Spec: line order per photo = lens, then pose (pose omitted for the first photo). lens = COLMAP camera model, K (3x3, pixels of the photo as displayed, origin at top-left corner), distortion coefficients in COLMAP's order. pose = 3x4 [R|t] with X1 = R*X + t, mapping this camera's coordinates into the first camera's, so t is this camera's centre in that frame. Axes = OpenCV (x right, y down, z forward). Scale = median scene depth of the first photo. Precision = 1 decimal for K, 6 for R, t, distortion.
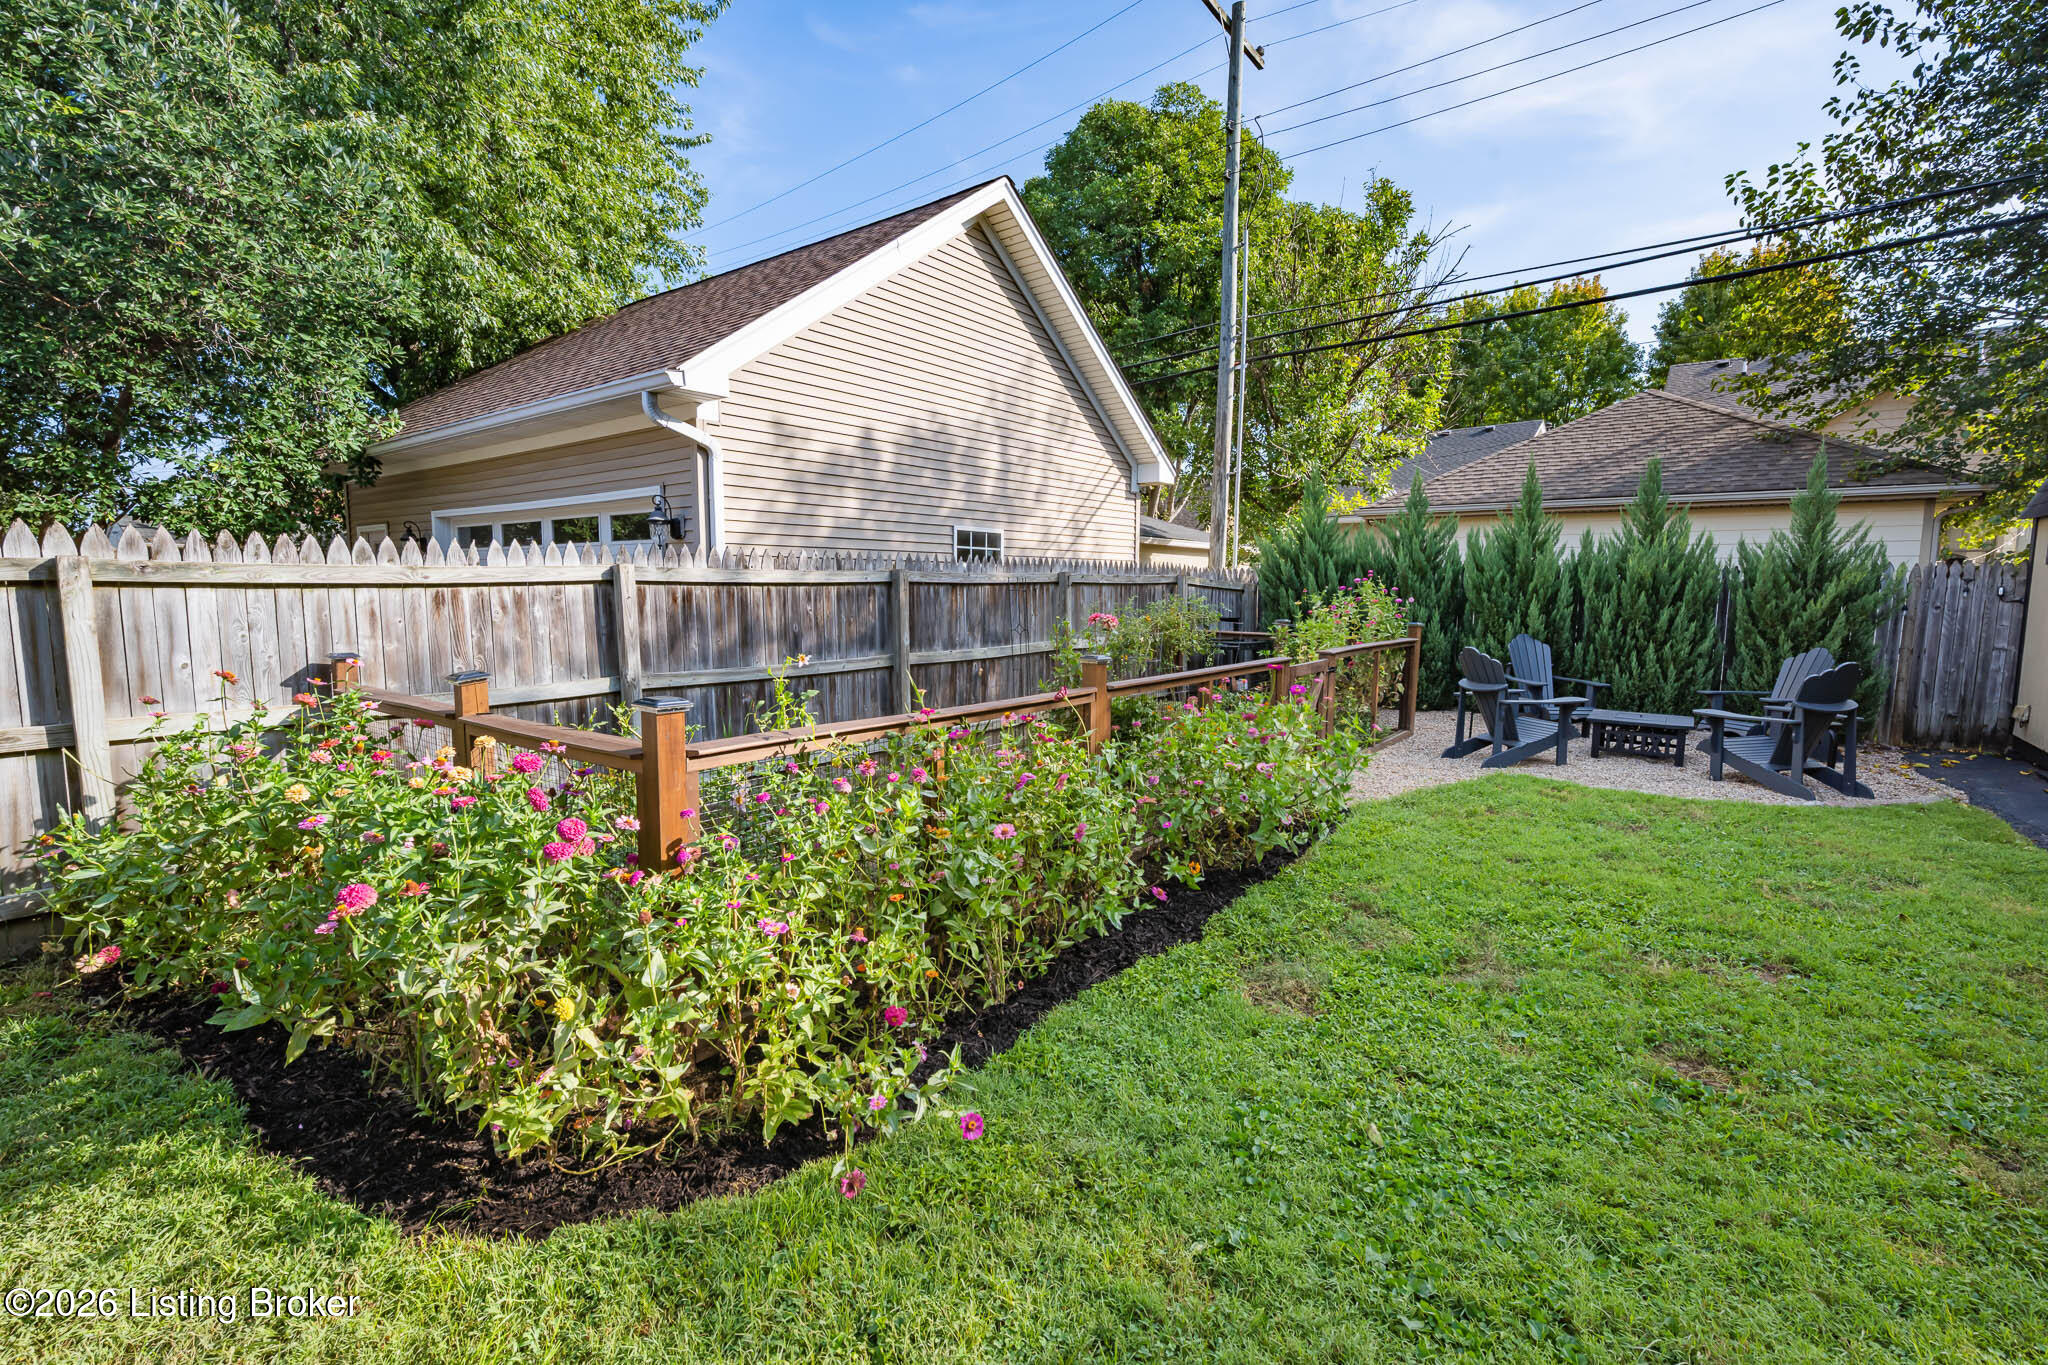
lens RADIAL K [[898.9, 0, 1028.6], [0, 898.9, 684.8], [0, 0, 1]] dist [-0.001983, 0.000384]
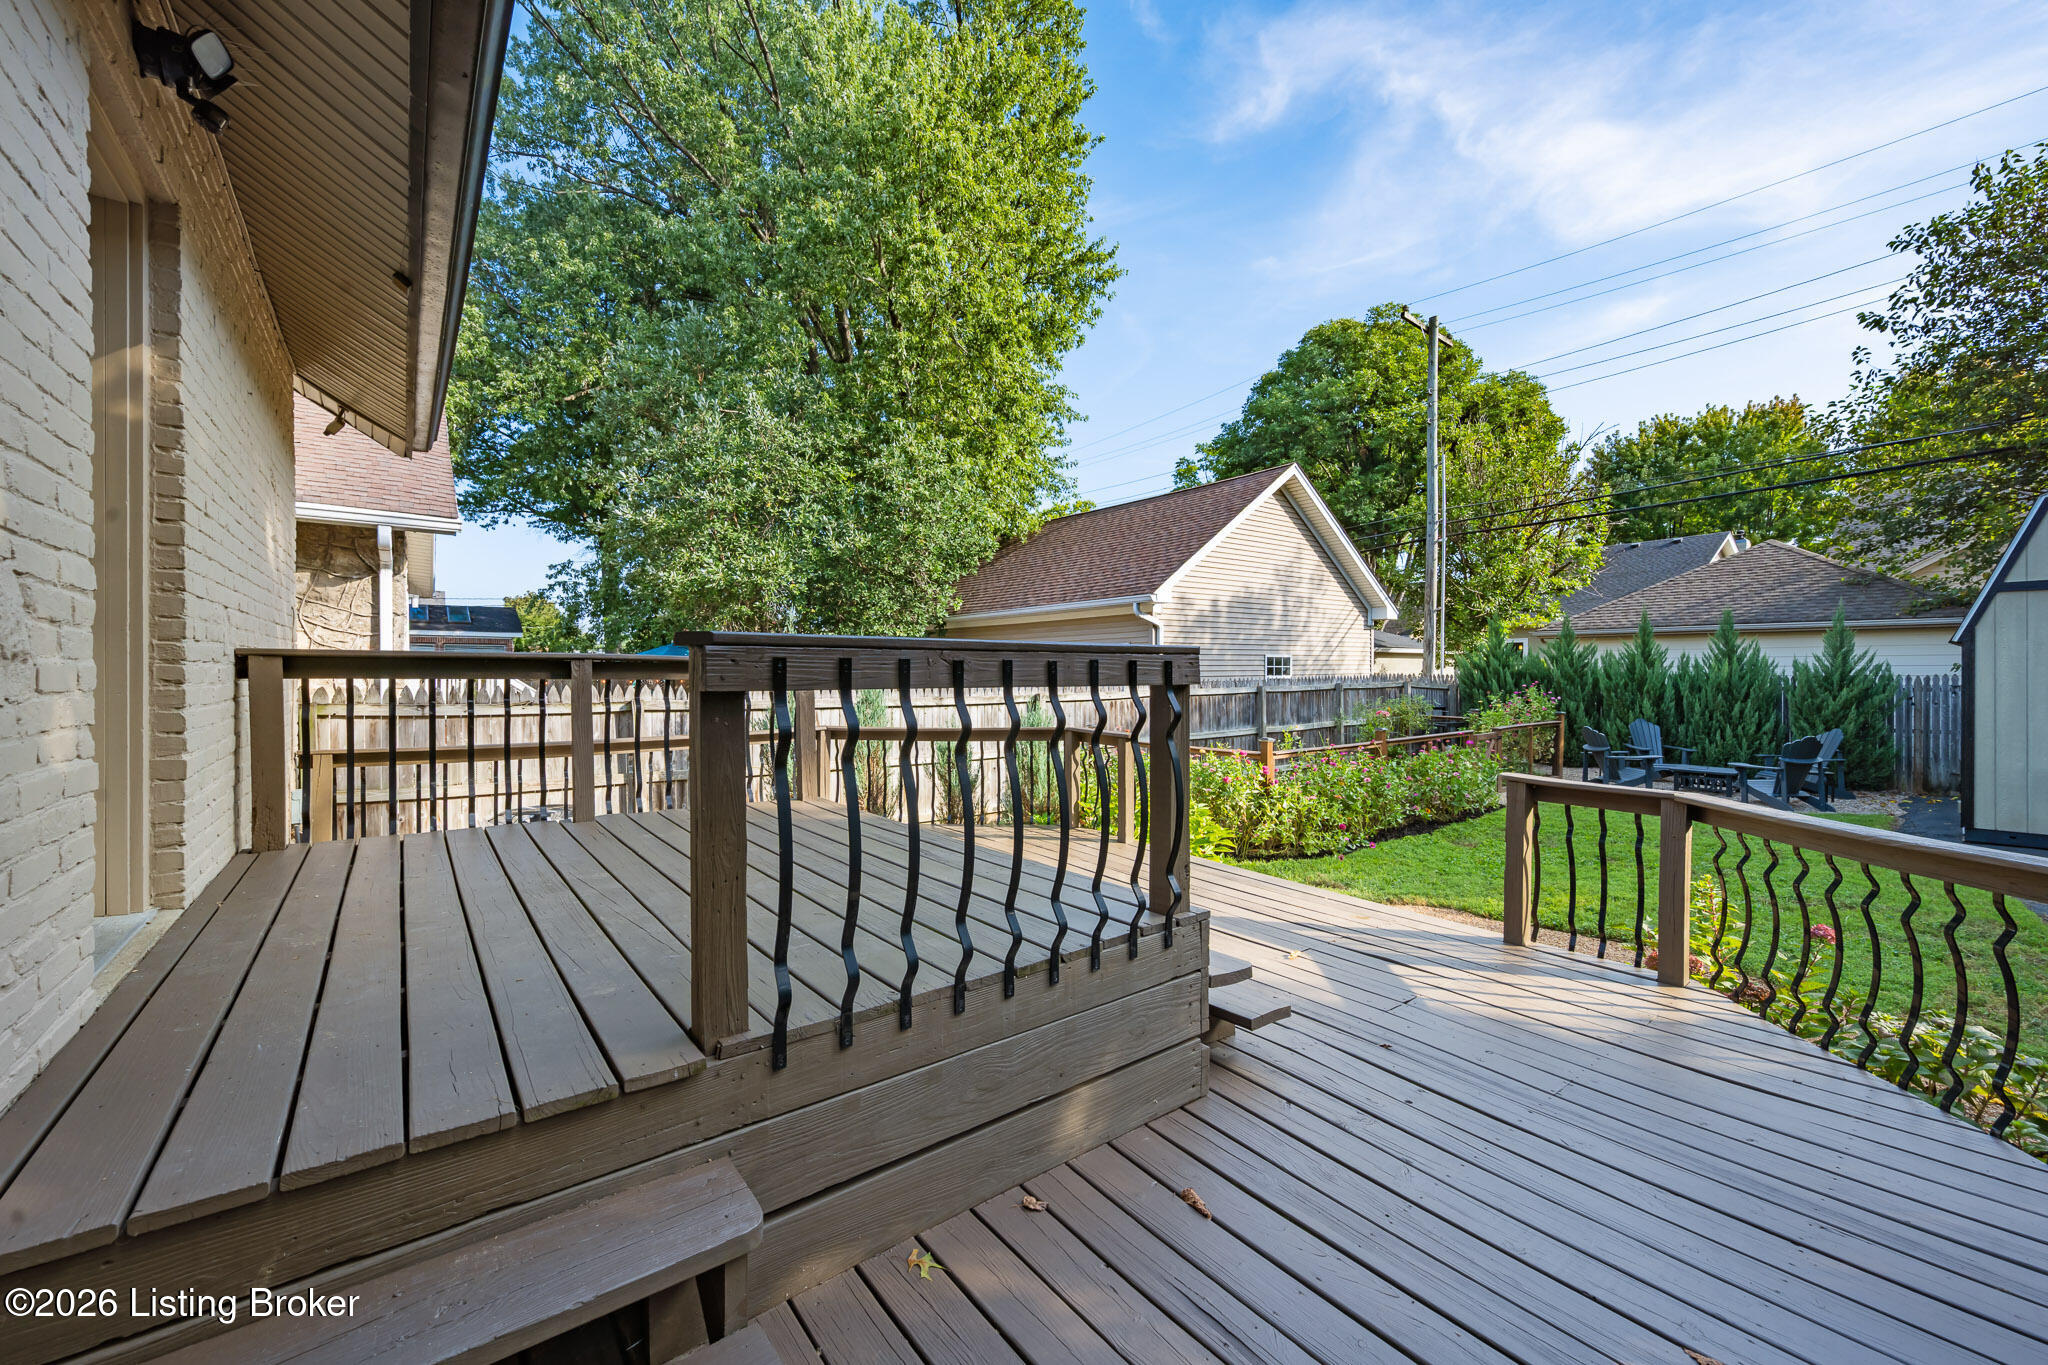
lens RADIAL K [[816.8, 0, 1034.6], [0, 816.8, 676.0], [0, 0, 1]] dist [0.004649, -0.000973]
pose [[0.970927, -0.007296, -0.239264, -0.145370], [-0.017022, 0.994901, -0.099412, 0.030755], [0.238770, 0.100595, 0.965852, -0.665231]]
